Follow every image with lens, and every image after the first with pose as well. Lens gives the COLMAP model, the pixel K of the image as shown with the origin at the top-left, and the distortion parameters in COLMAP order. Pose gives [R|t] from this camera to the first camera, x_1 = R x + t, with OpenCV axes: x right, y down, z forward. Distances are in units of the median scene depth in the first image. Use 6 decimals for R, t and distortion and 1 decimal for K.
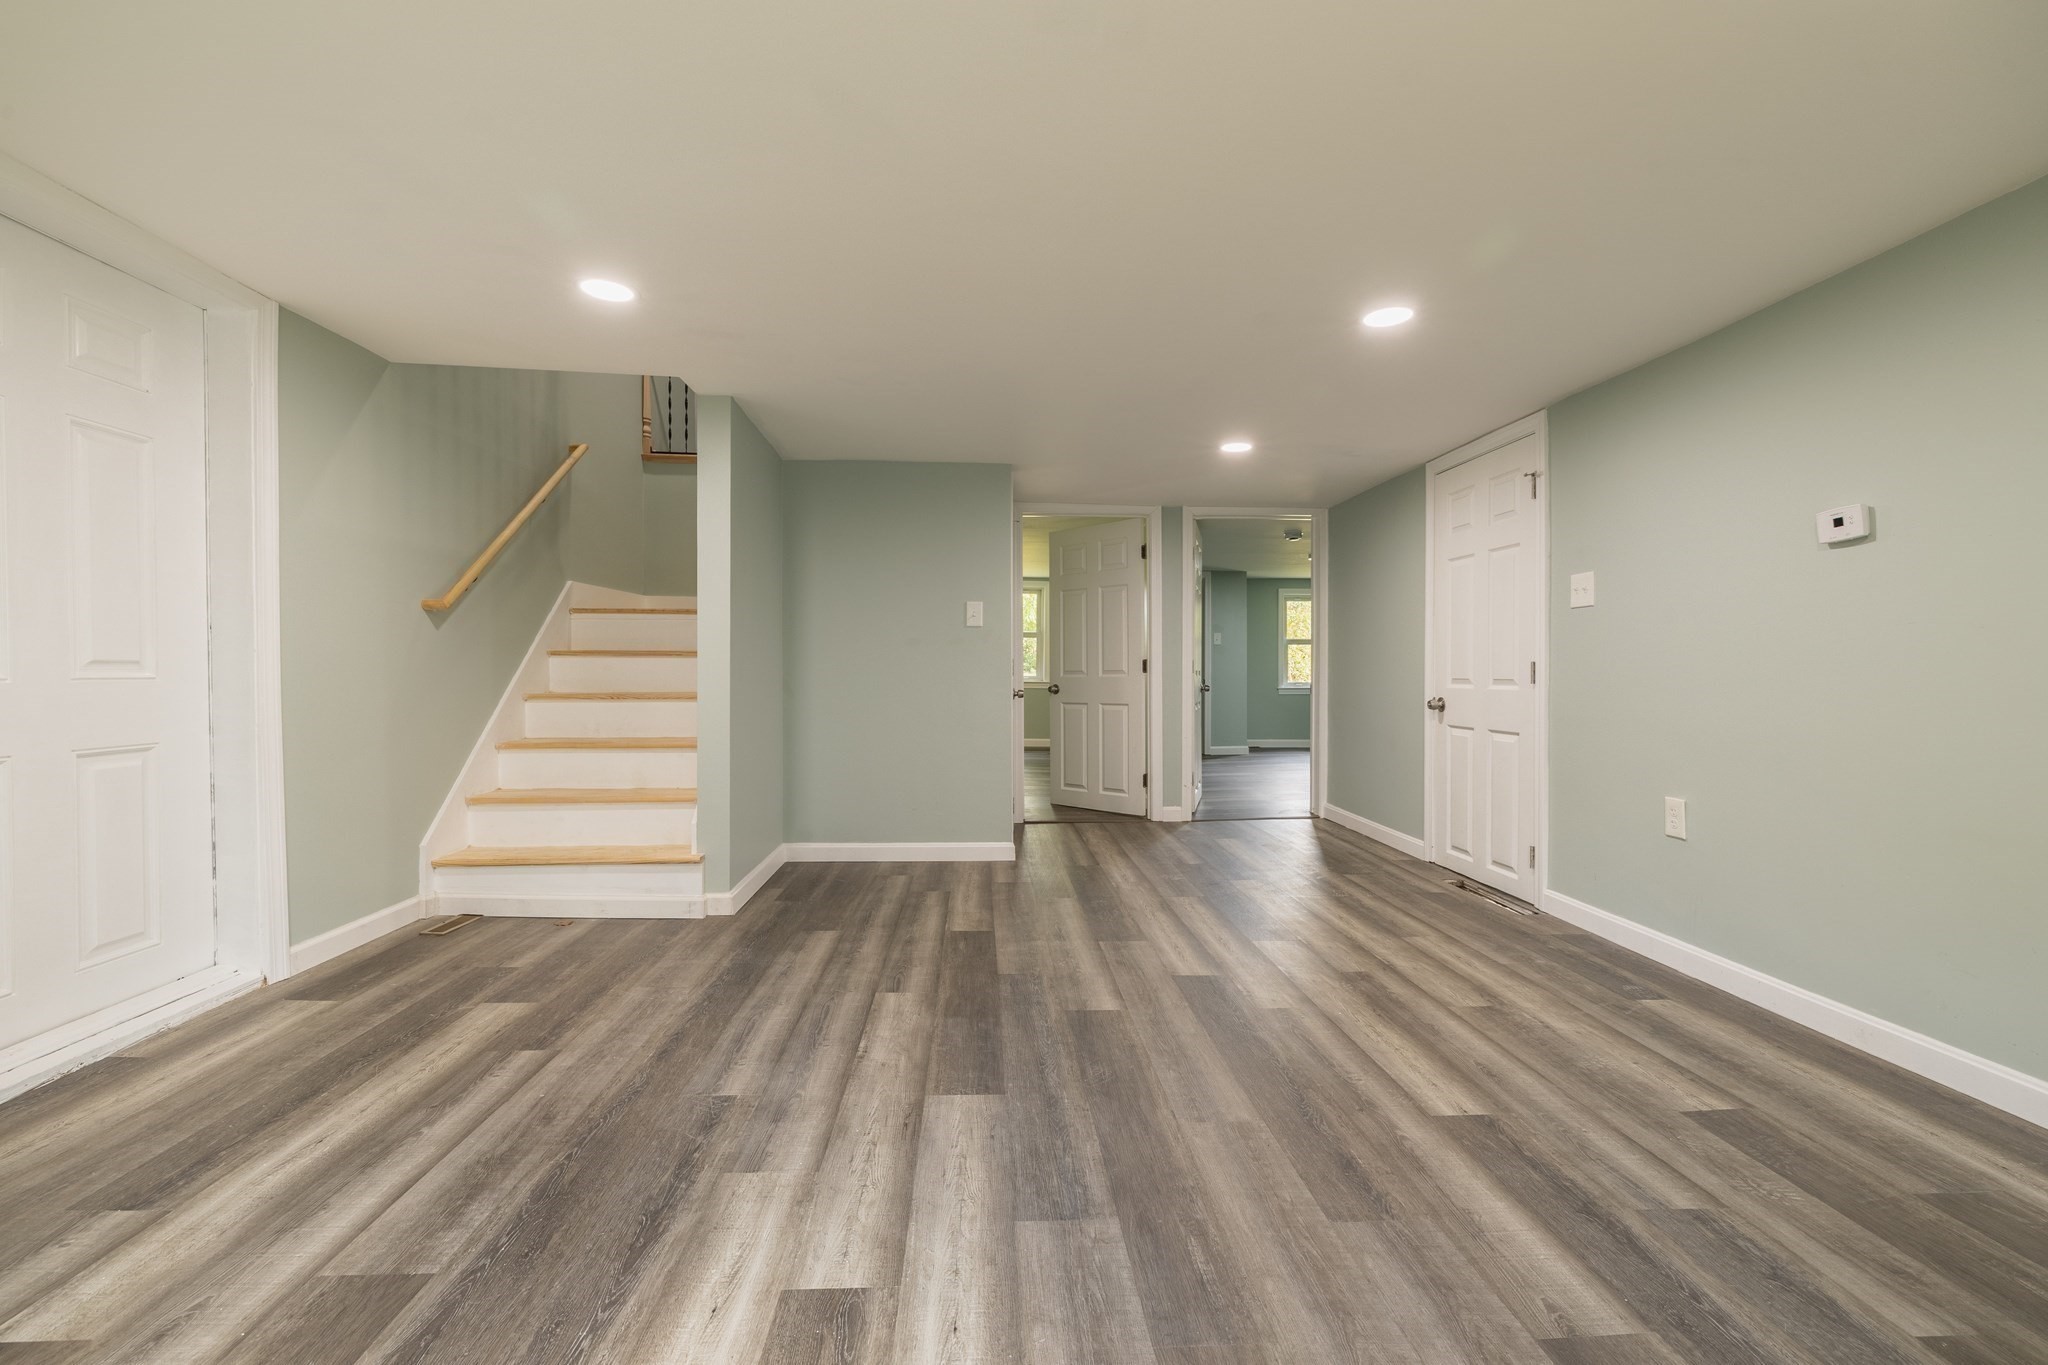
lens RADIAL K [[870.7, 0, 1032.8], [0, 870.7, 682.2], [0, 0, 1]] dist [0.001107, -0.000176]
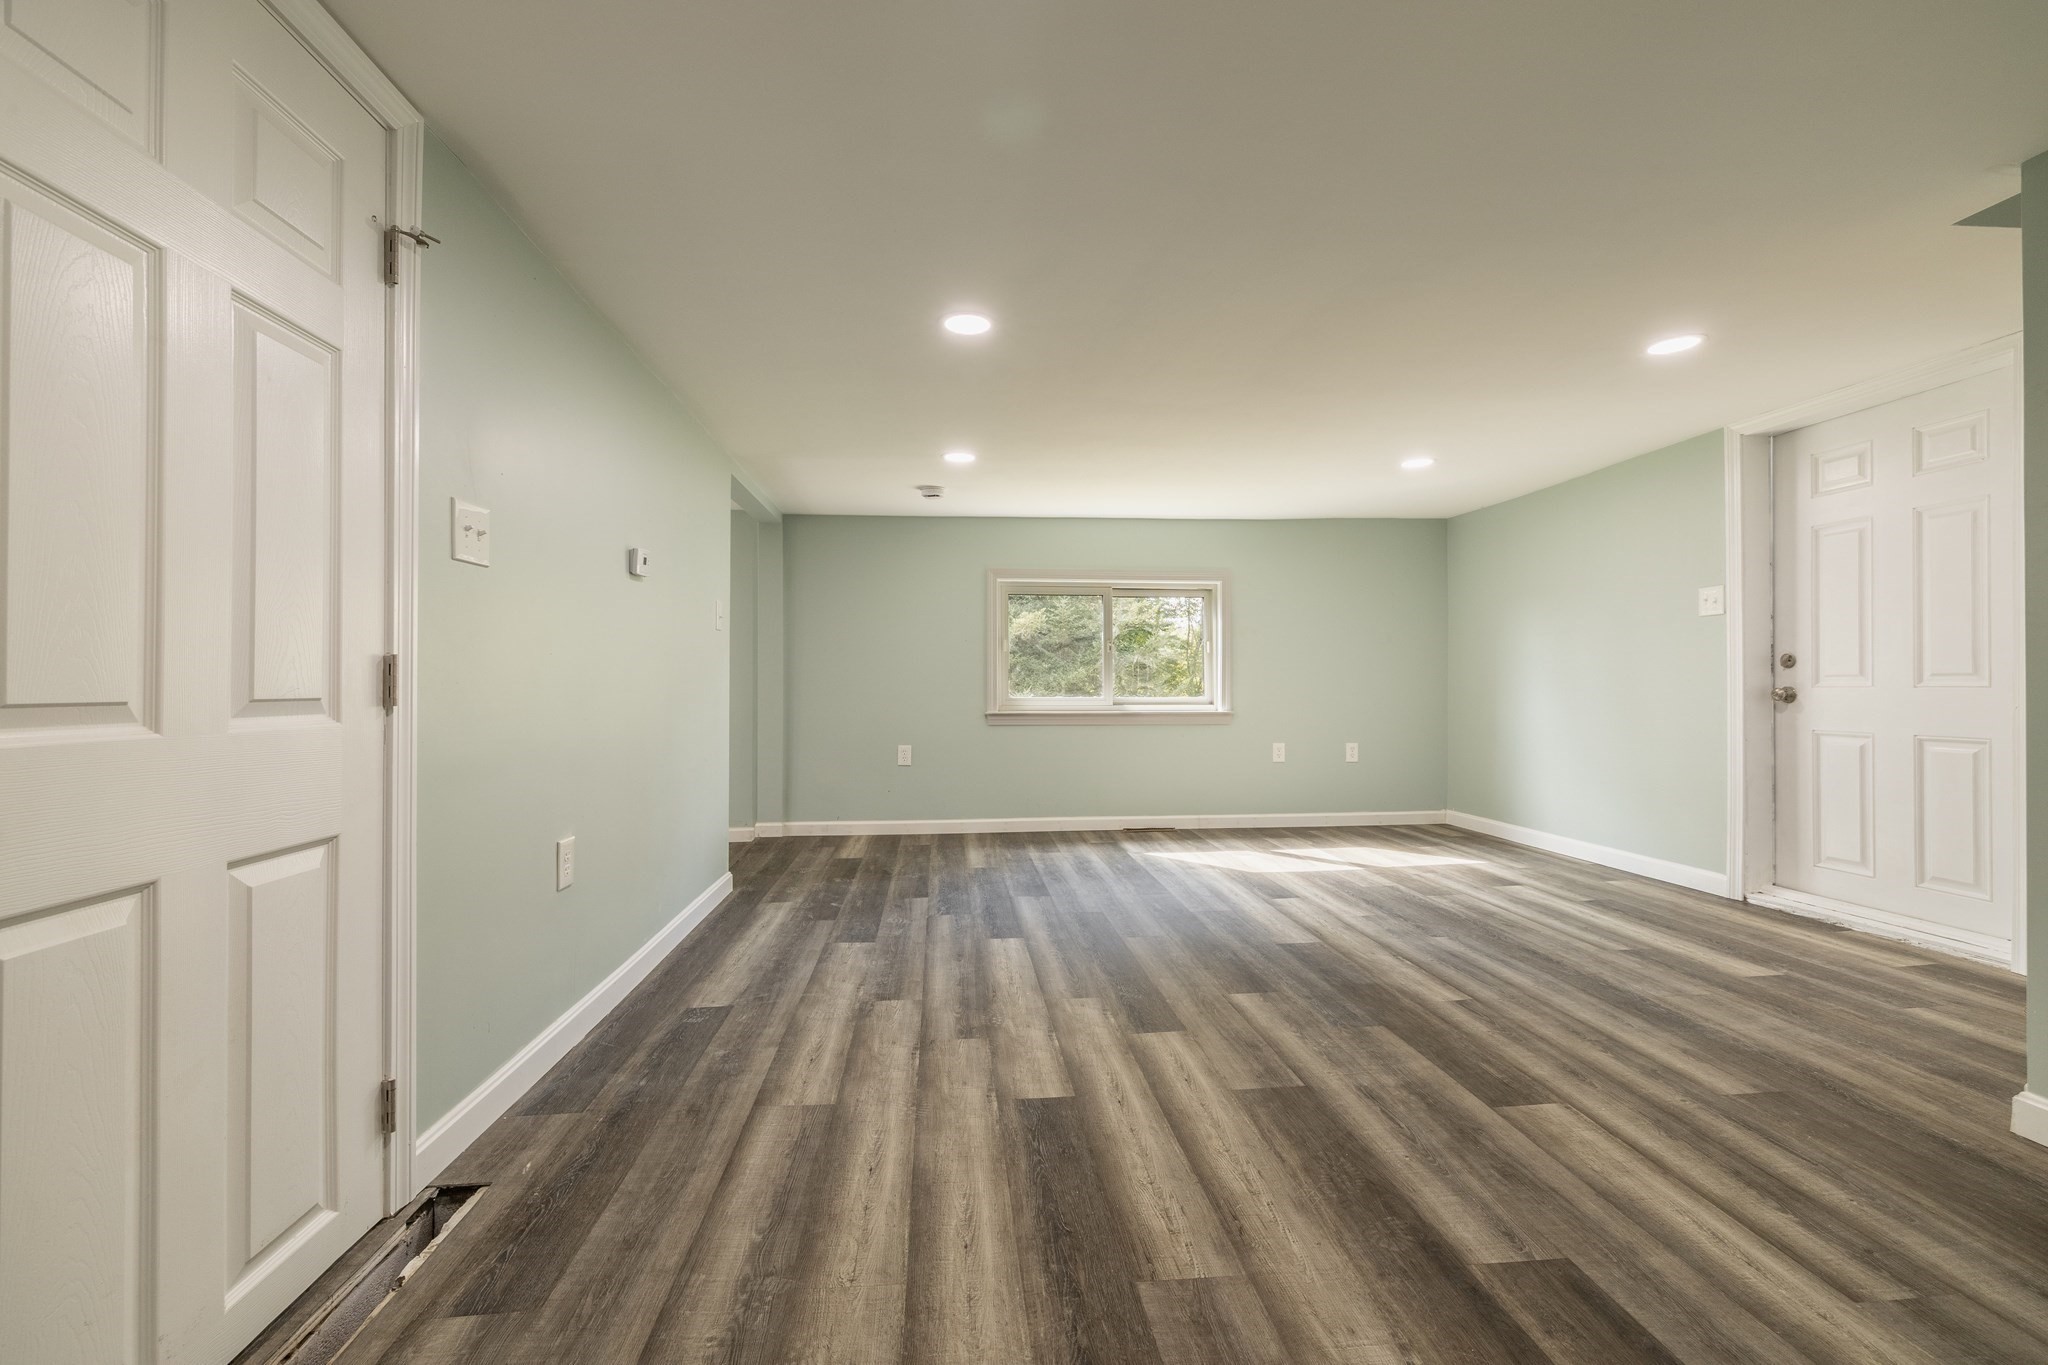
lens RADIAL K [[870.7, 0, 1034.3], [0, 870.7, 679.5], [0, 0, 1]] dist [0.001107, -0.000176]
pose [[-0.998965, -0.000013, -0.045484, 0.370803], [-0.000248, 0.999987, 0.005152, -0.019019], [0.045484, 0.005158, -0.998952, 1.964210]]
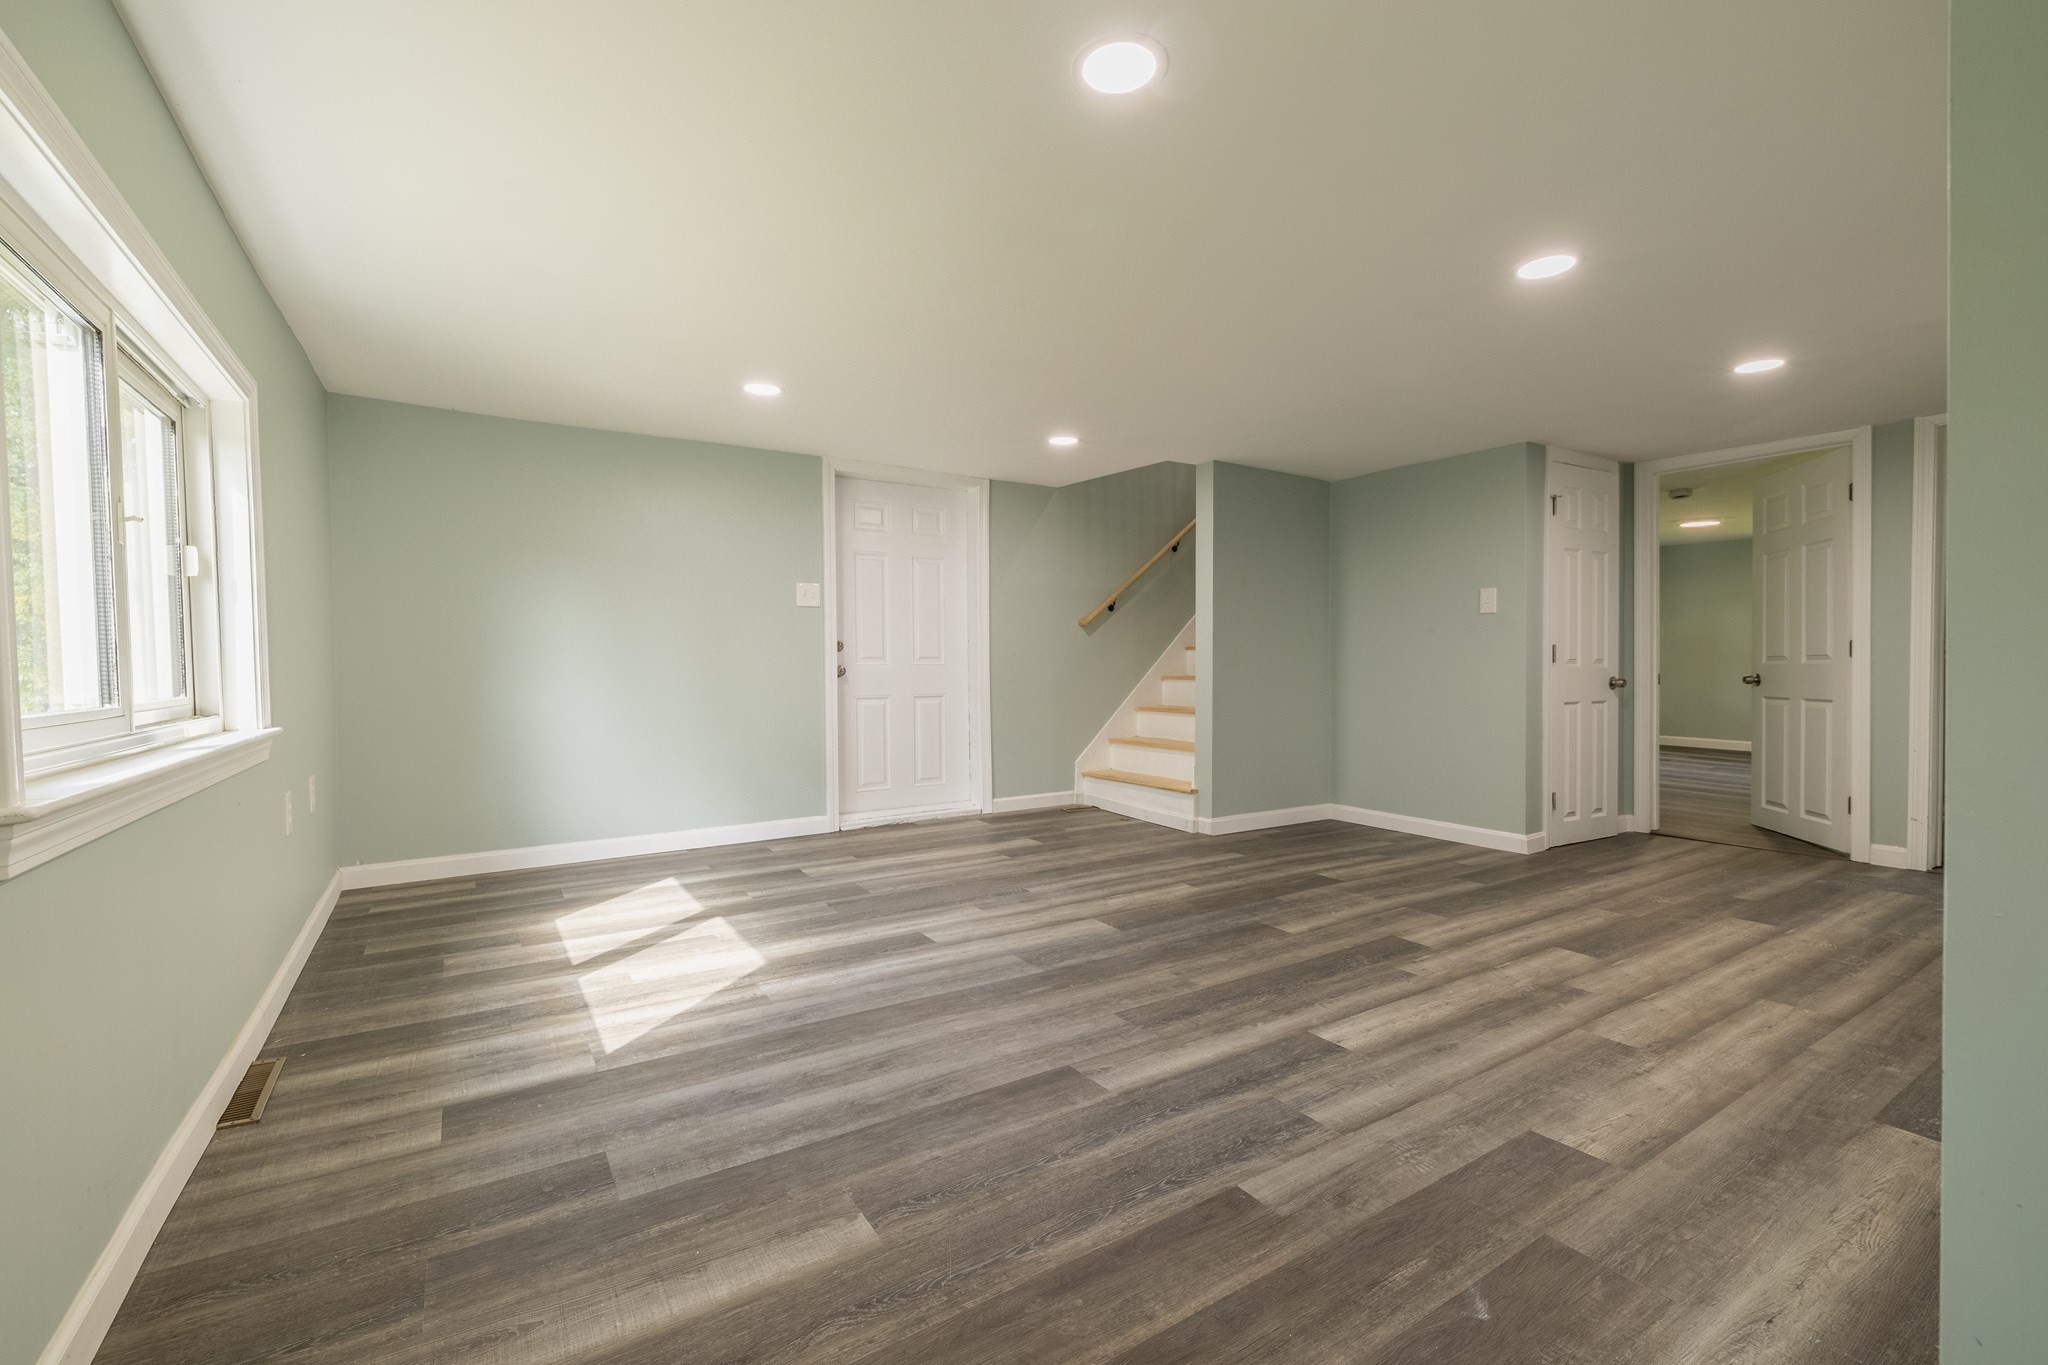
lens RADIAL K [[870.7, 0, 1010.9], [0, 870.7, 691.1], [0, 0, 1]] dist [0.001107, -0.000176]
pose [[0.488155, 0.024181, -0.872422, 0.921307], [-0.005682, 0.999683, 0.024529, 0.006526], [0.872739, -0.007017, 0.488137, 0.053721]]
